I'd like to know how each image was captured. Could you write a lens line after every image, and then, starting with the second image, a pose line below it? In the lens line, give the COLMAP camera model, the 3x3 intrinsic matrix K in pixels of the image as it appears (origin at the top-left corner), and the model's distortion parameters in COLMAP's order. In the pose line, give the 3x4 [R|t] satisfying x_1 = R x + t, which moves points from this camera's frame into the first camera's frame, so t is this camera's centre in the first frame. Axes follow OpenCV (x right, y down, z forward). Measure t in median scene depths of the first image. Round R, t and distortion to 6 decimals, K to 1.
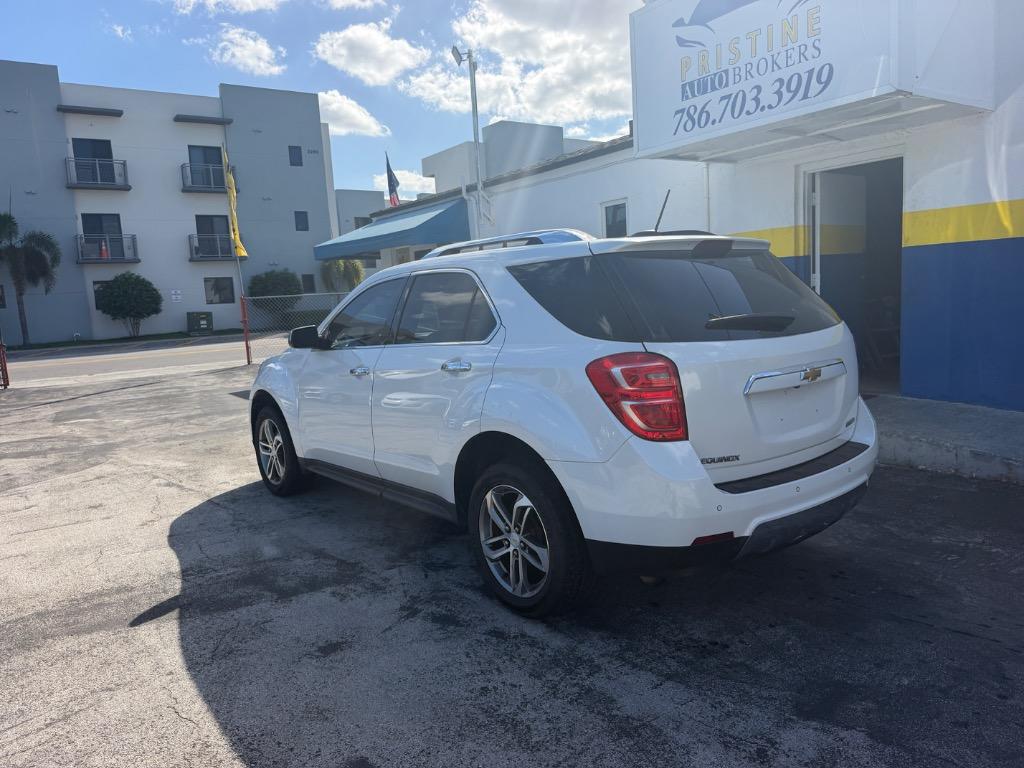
lens RADIAL K [[736.7, 0, 506.8], [0, 736.7, 383.9], [0, 0, 1]] dist [0.065709, -0.077348]
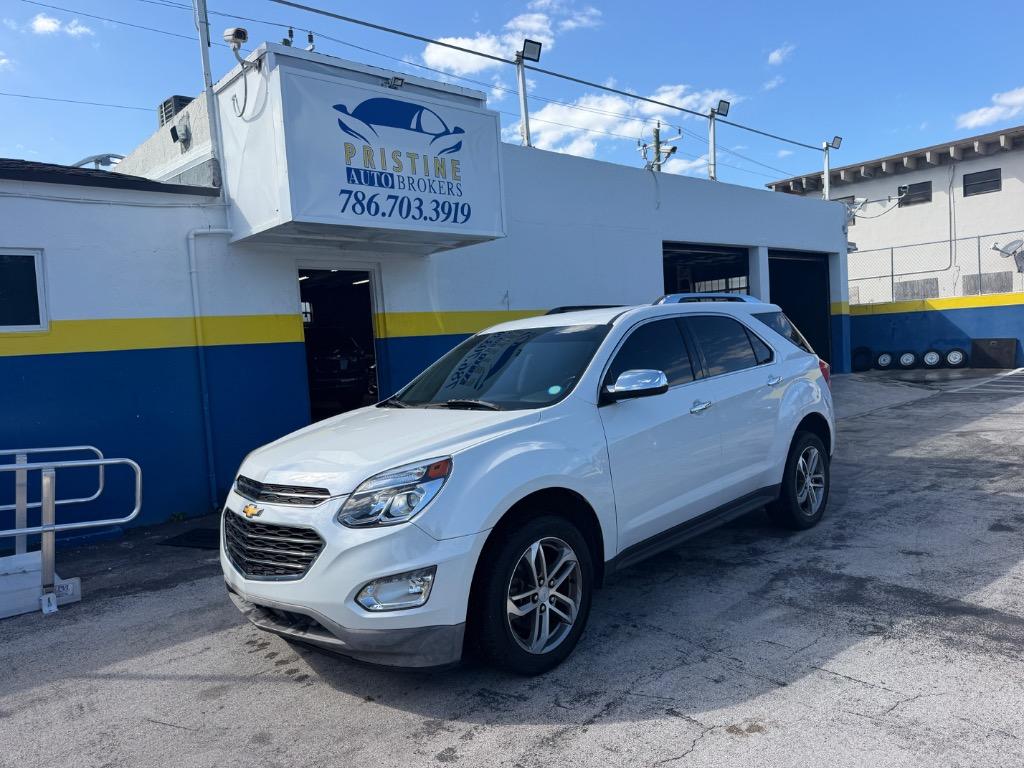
lens RADIAL K [[731.3, 0, 508.4], [0, 731.3, 407.5], [0, 0, 1]] dist [0.010445, 0.000285]
pose [[-0.136833, -0.018282, 0.990425, -0.952199], [0.191369, 0.980507, 0.044538, -0.093279], [-0.971933, 0.195631, -0.130667, 1.159879]]
